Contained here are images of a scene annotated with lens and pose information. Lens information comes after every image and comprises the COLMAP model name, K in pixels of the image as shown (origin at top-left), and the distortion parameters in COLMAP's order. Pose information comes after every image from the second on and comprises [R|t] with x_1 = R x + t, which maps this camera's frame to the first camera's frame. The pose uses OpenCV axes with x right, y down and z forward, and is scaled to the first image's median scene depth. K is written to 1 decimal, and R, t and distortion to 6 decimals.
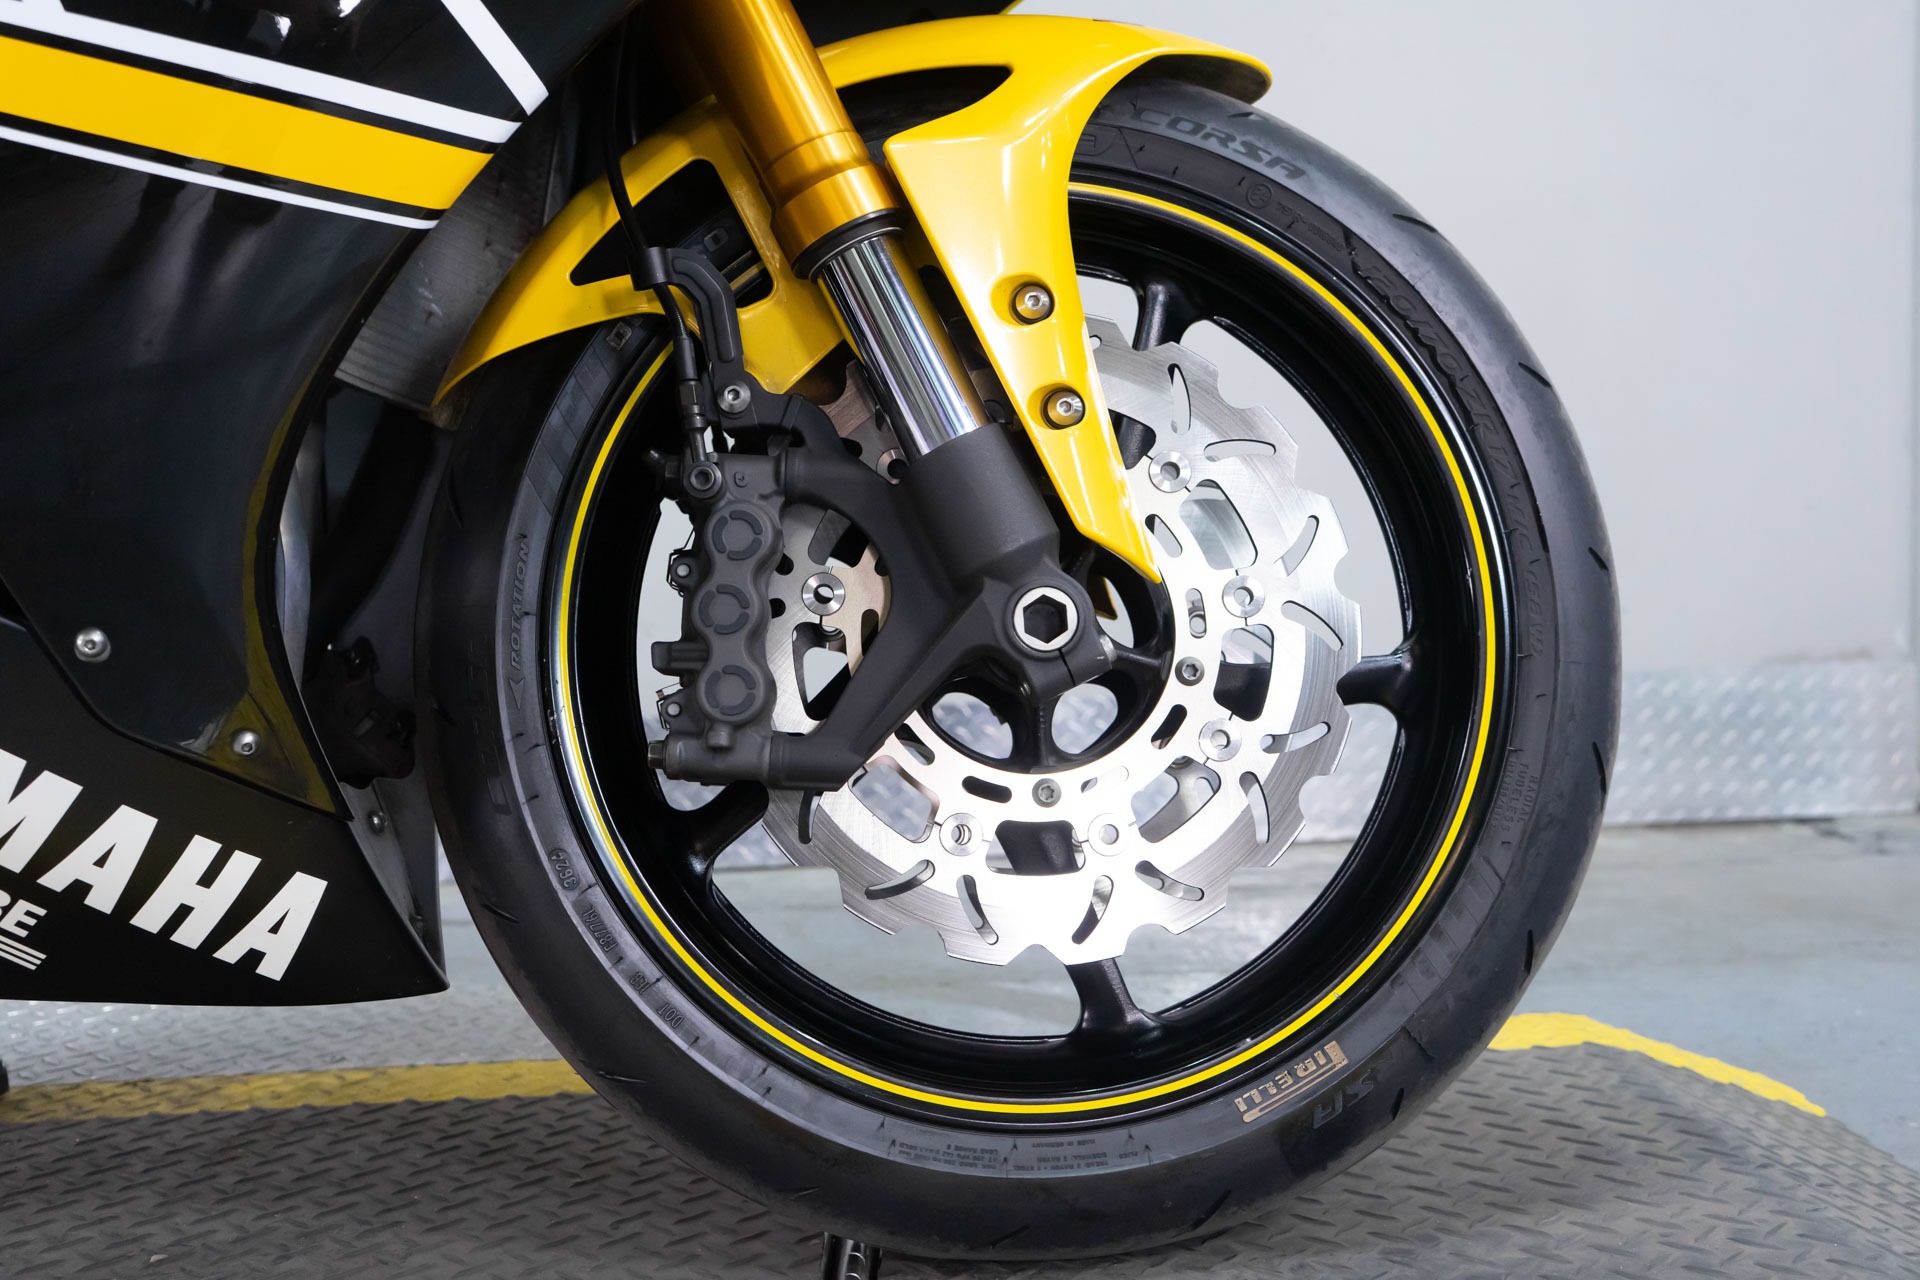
lens RADIAL K [[1924.3, 0, 961.3], [0, 1924.3, 636.4], [0, 0, 1]] dist [0.015272, 0.000000]
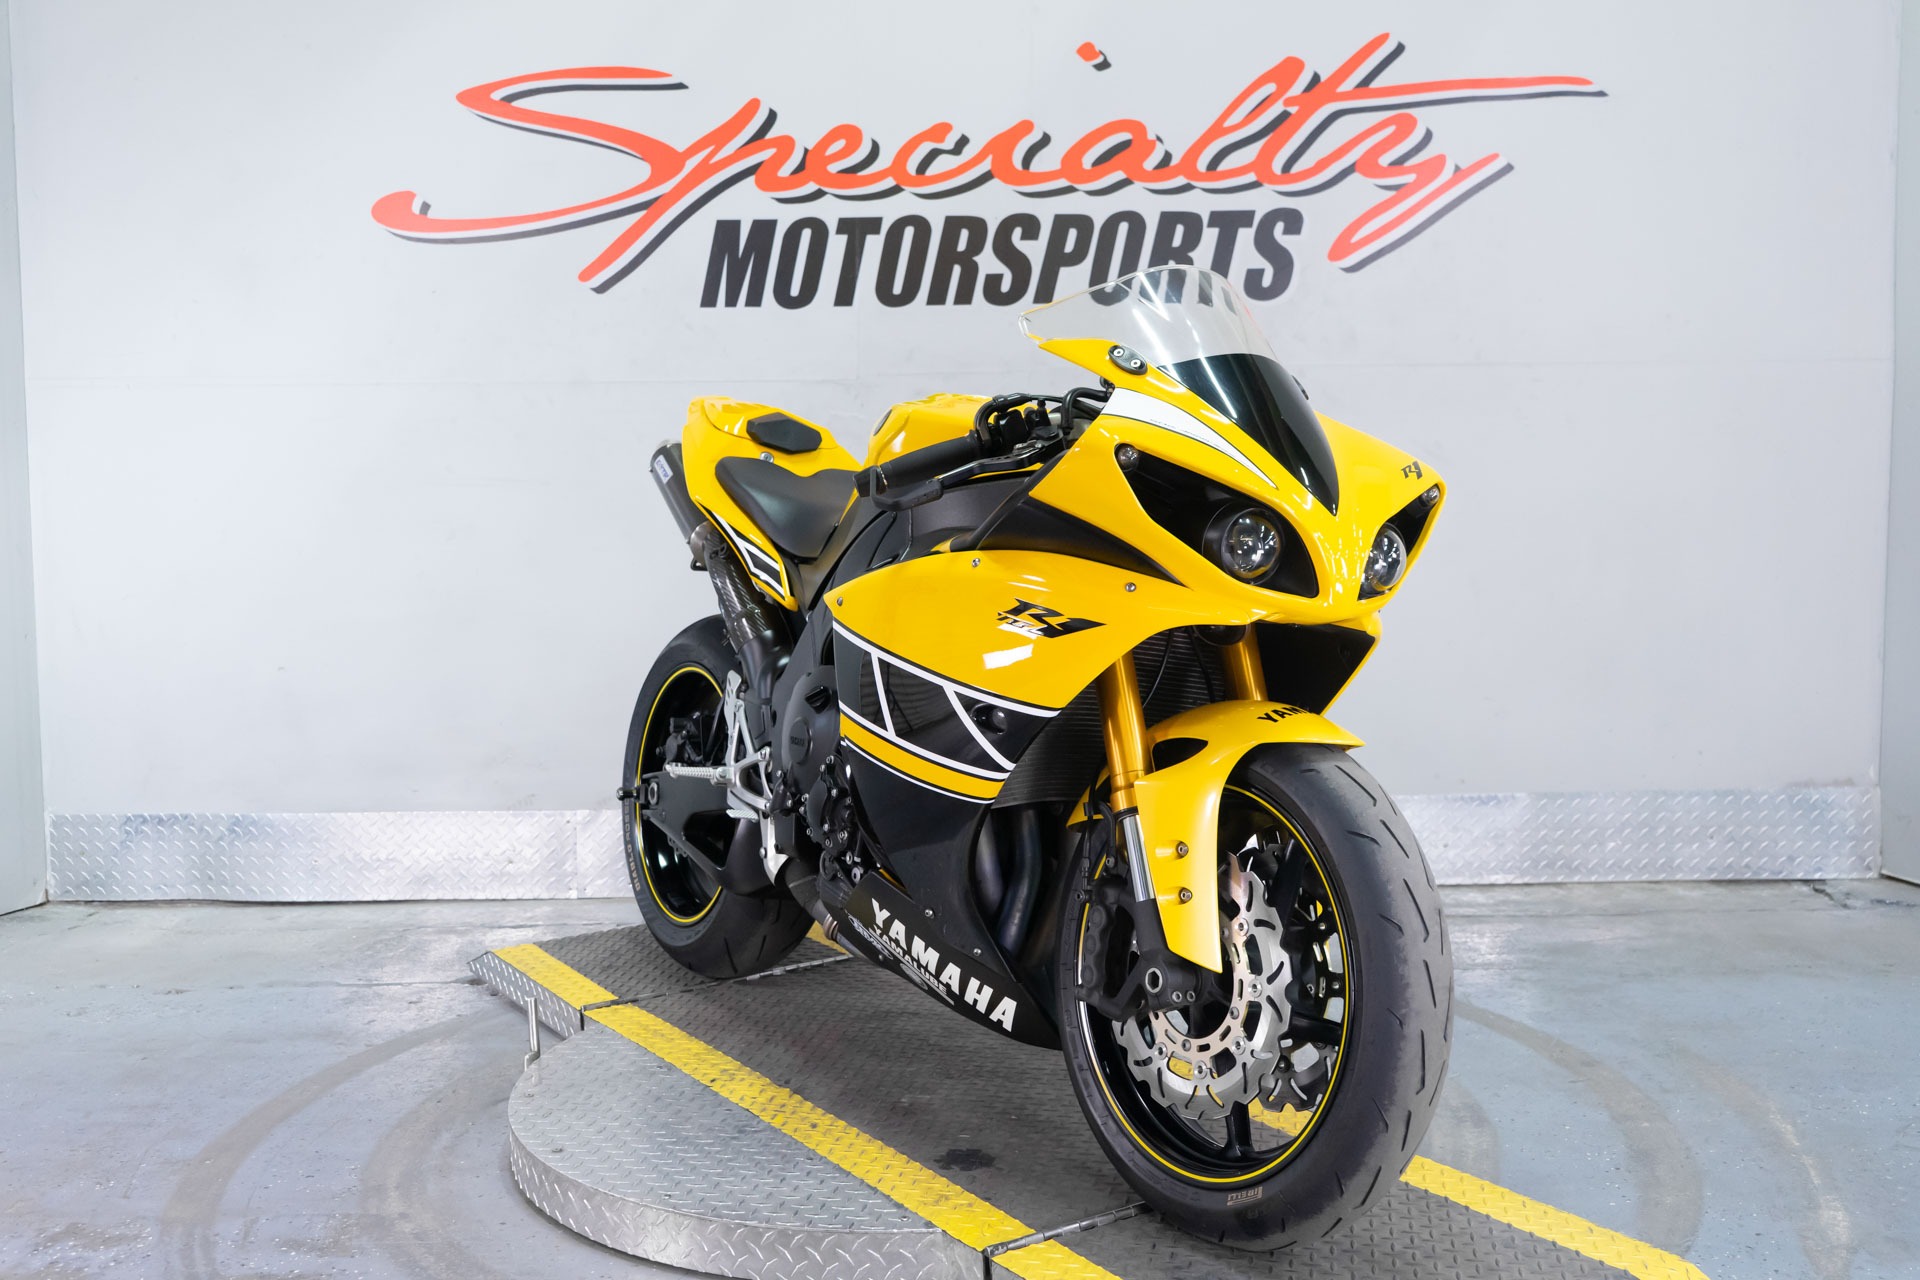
lens RADIAL K [[1924.3, 0, 949.1], [0, 1924.3, 646.0], [0, 0, 1]] dist [0.015272, 0.000000]
pose [[0.996070, 0.022580, -0.085638, -0.166263], [-0.018981, 0.998911, 0.042611, -0.168336], [0.086507, -0.040818, 0.995415, -0.730066]]
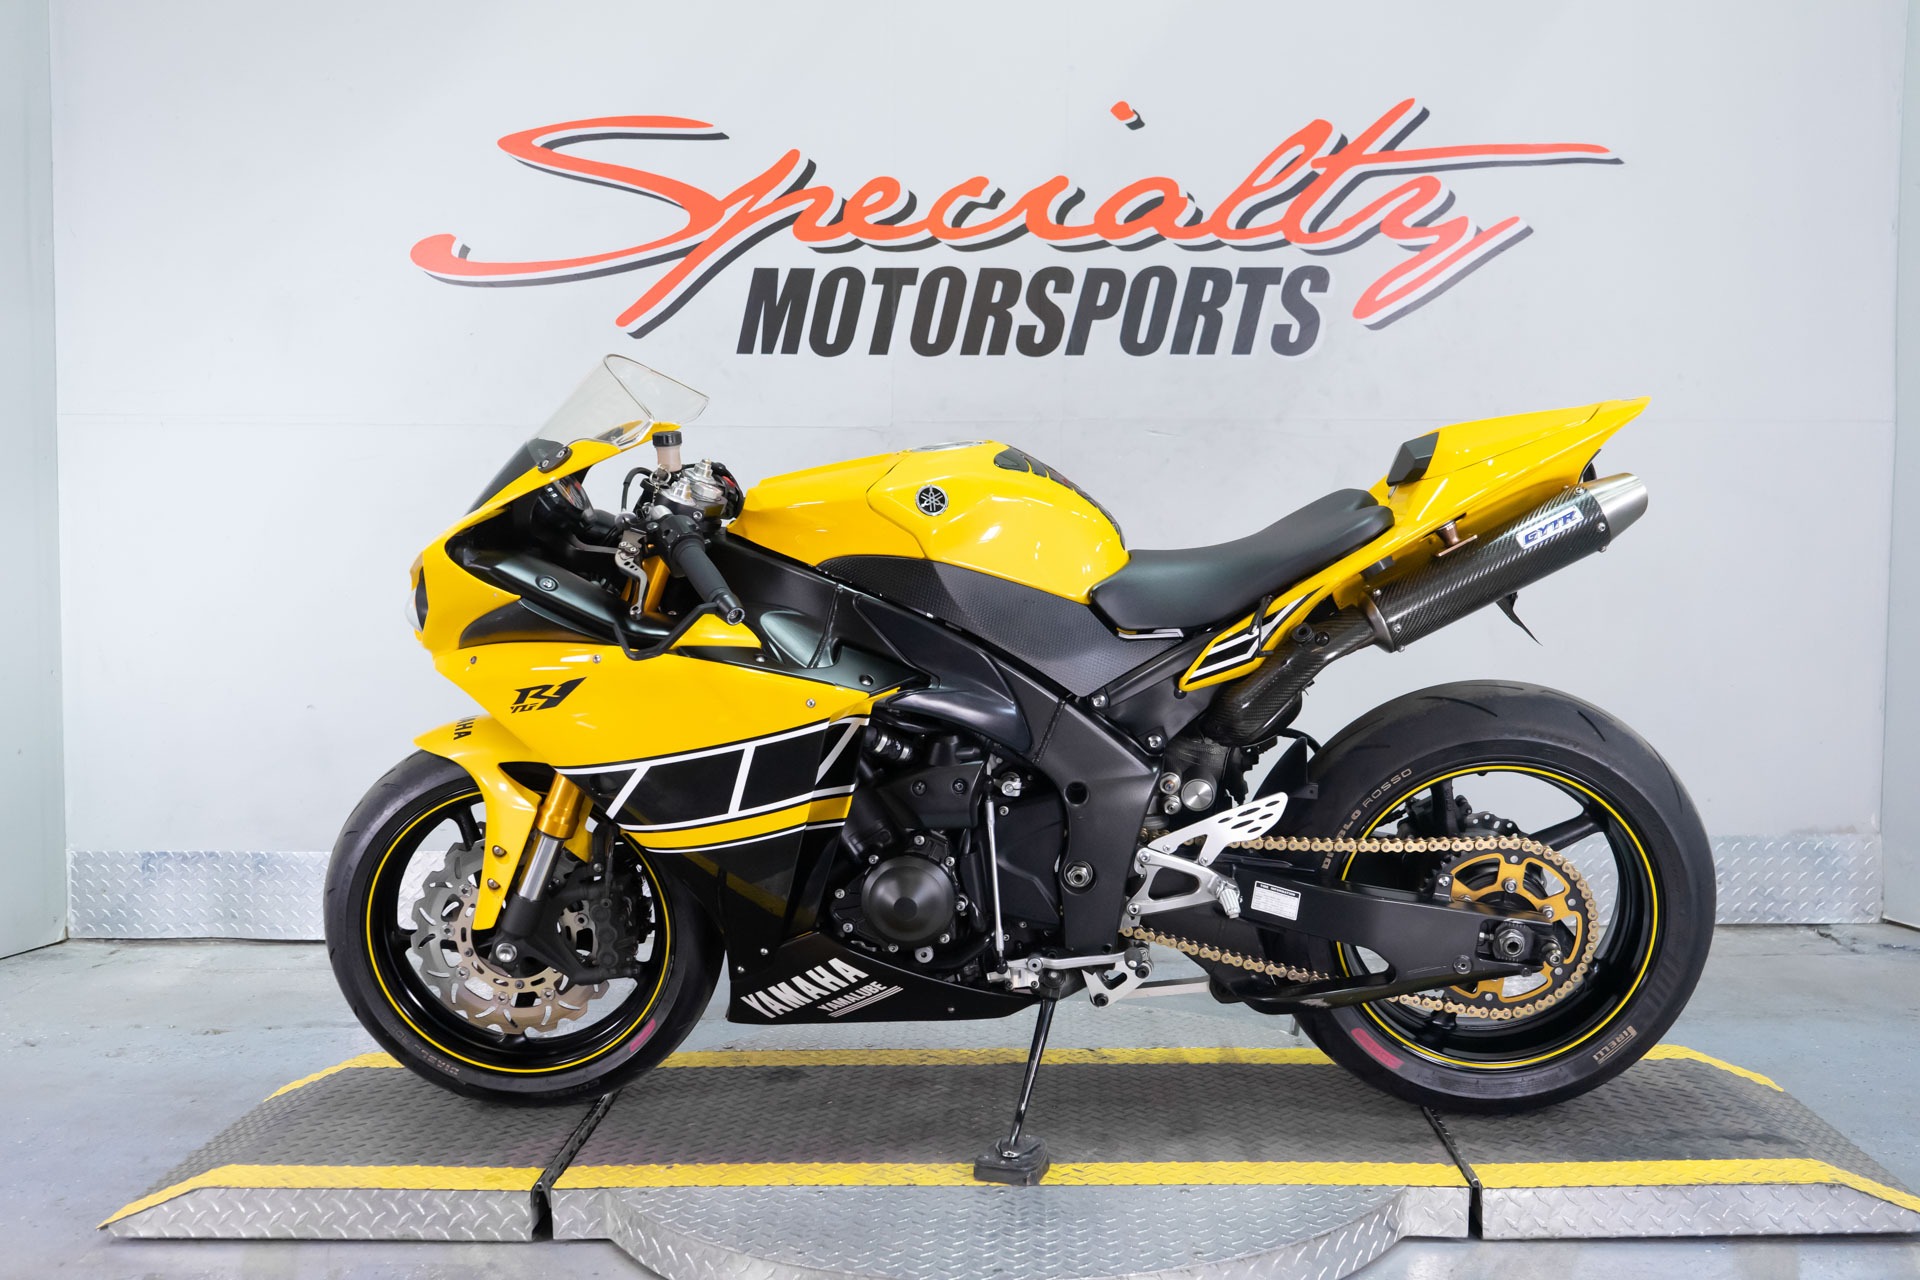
lens RADIAL K [[1861.8, 0, 950.7], [0, 1861.8, 646.7], [0, 0, 1]] dist [0.011578, 0.000000]
pose [[0.998356, 0.030114, -0.048764, -0.258501], [-0.029251, 0.999404, 0.018315, -0.164385], [0.049287, -0.016859, 0.998642, -0.703365]]
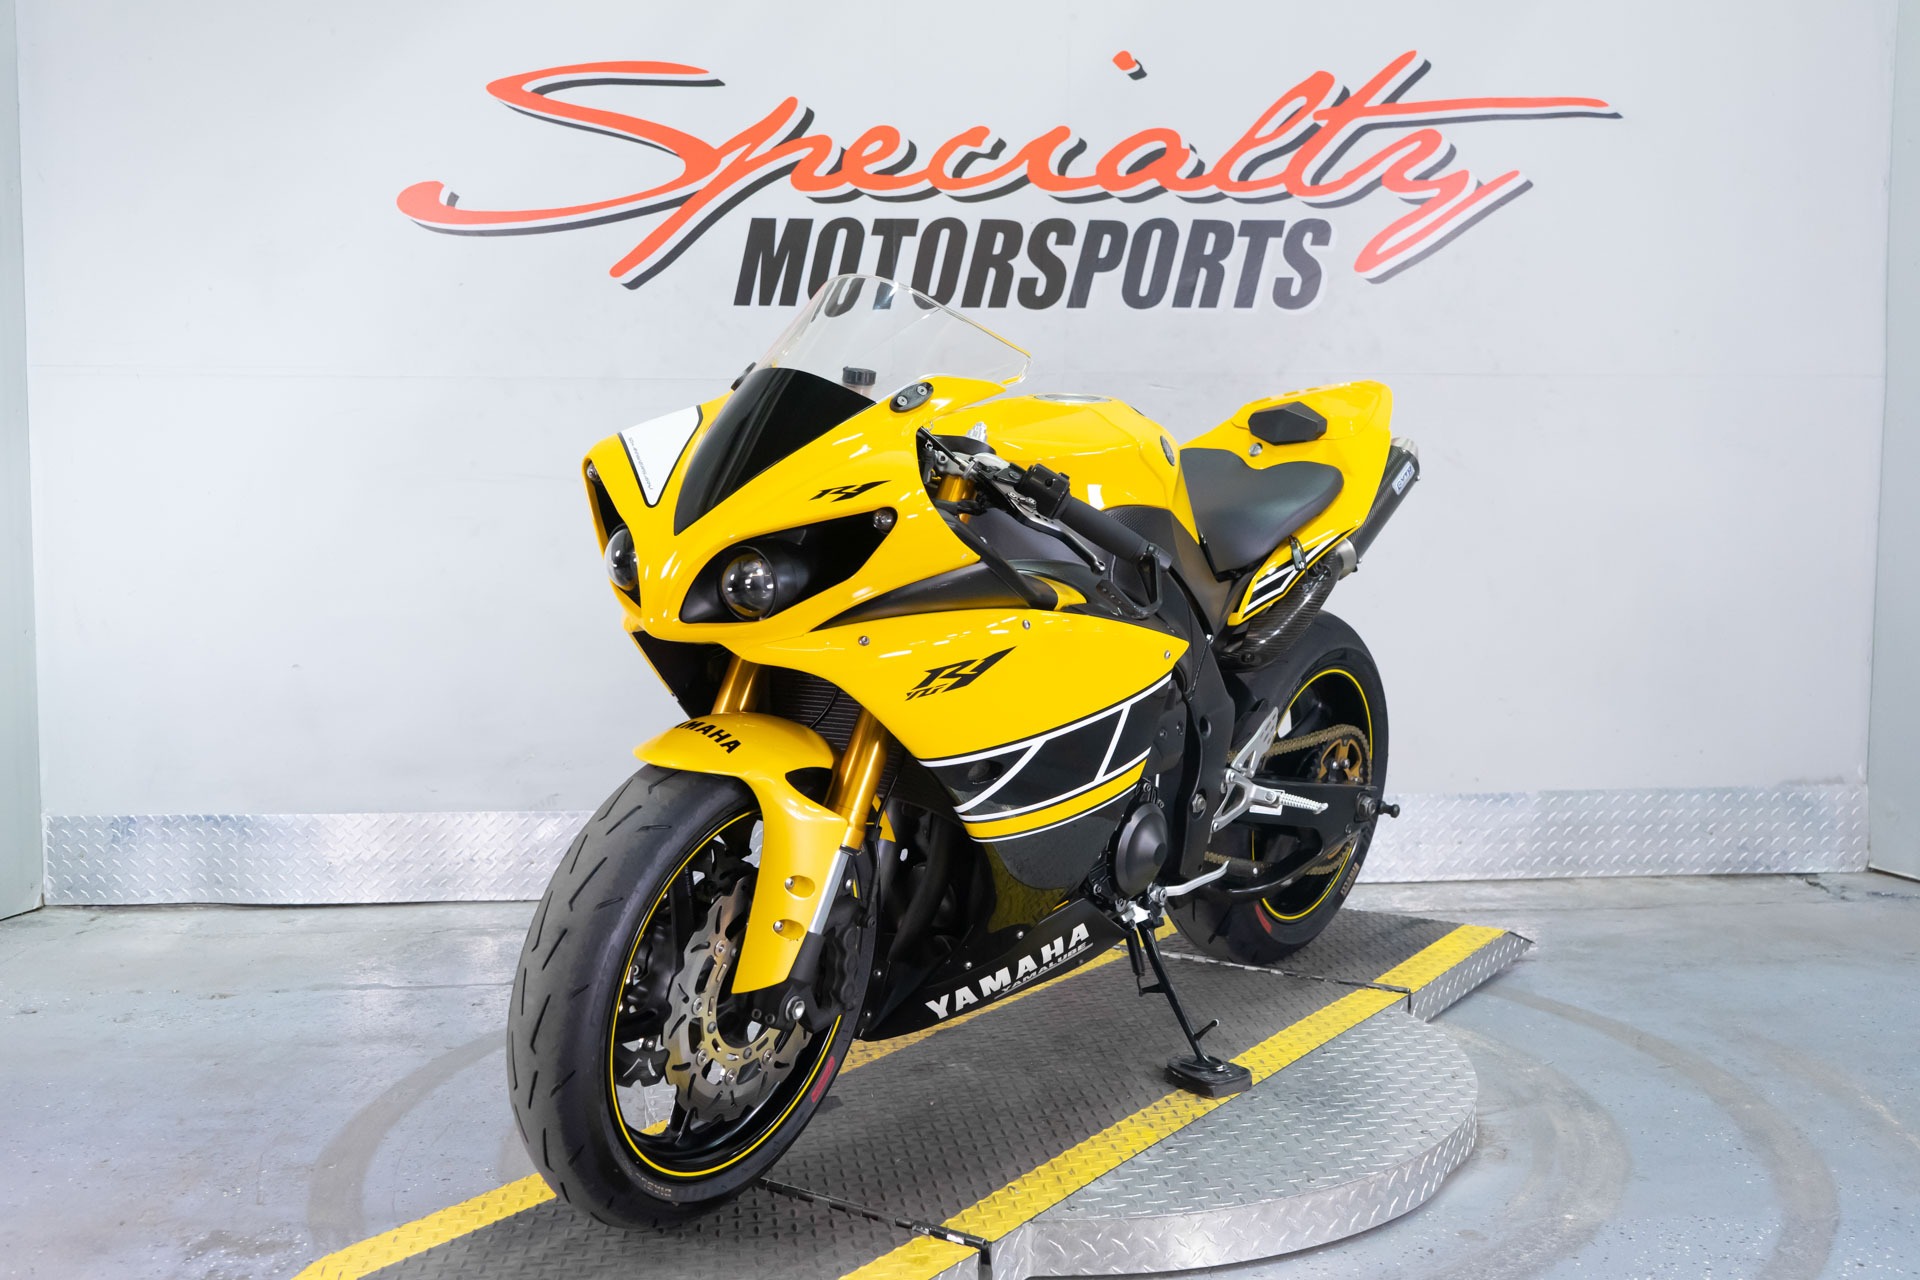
lens RADIAL K [[1924.3, 0, 950.0], [0, 1924.3, 643.2], [0, 0, 1]] dist [0.015272, 0.000000]
pose [[0.999633, 0.026915, -0.003215, -0.336039], [-0.026778, 0.998960, 0.036896, -0.160772], [0.004205, -0.036796, 0.999314, -0.748442]]
